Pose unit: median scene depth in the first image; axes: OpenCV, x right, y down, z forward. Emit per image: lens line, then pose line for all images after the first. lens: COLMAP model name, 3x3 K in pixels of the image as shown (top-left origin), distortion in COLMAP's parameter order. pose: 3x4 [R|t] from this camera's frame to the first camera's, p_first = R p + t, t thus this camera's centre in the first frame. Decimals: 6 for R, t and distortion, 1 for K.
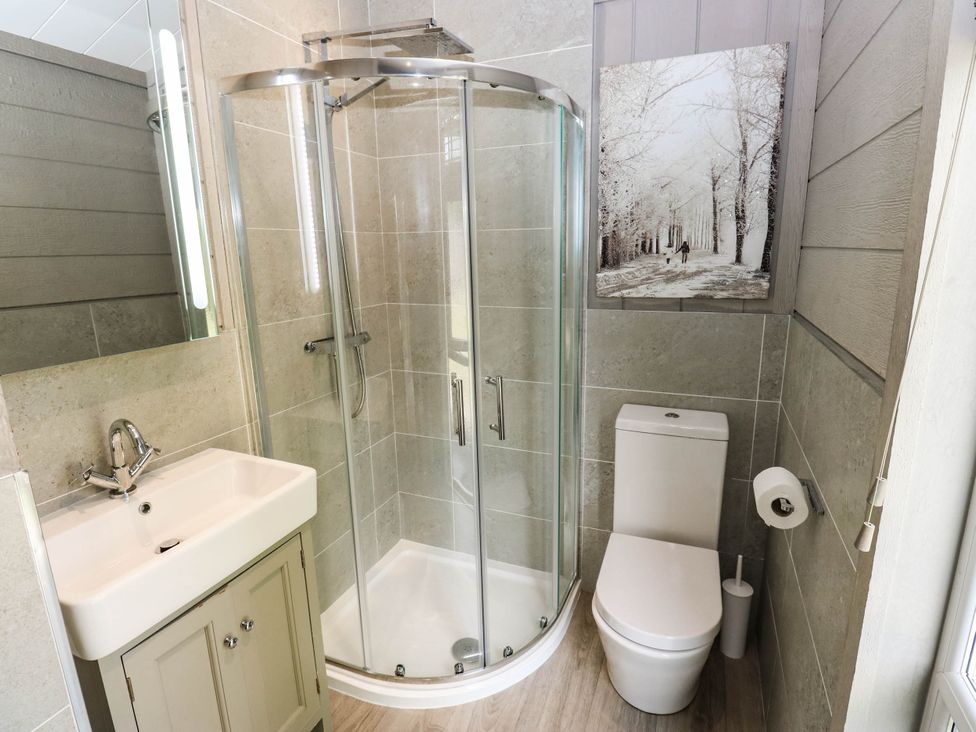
lens RADIAL K [[513.5, 0, 496.8], [0, 513.5, 358.3], [0, 0, 1]] dist [0.004374, -0.014096]
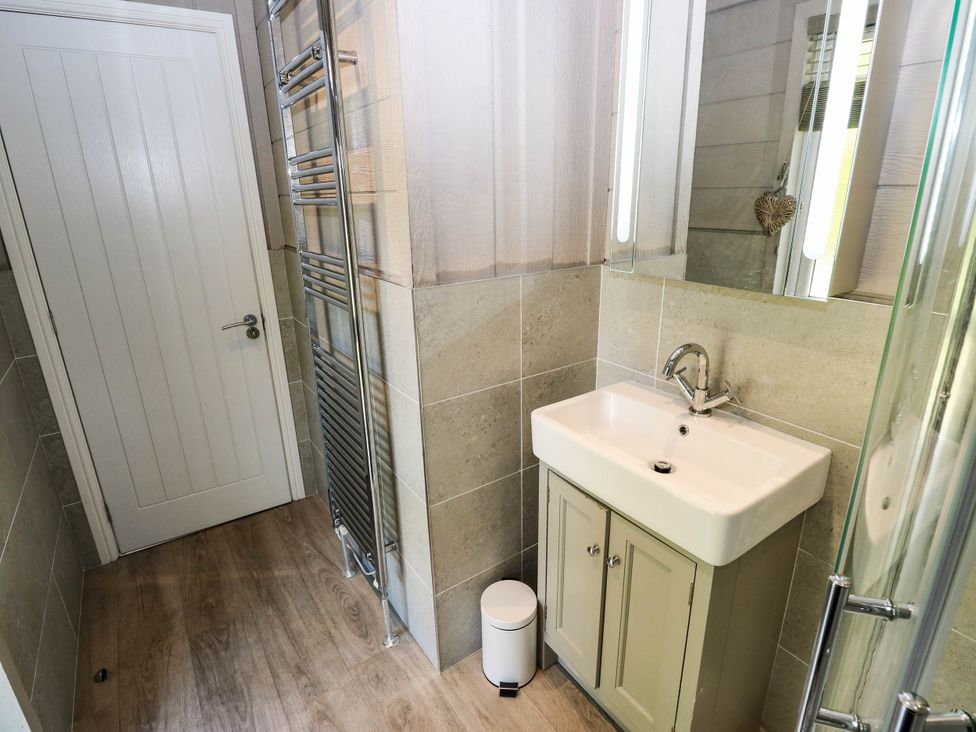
lens RADIAL K [[513.5, 0, 496.8], [0, 513.5, 358.3], [0, 0, 1]] dist [0.004374, -0.014096]
pose [[-0.540940, 0.277465, -0.793975, 0.401378], [-0.159083, 0.893222, 0.420532, -0.259716], [0.825879, 0.353790, -0.439040, 1.100611]]
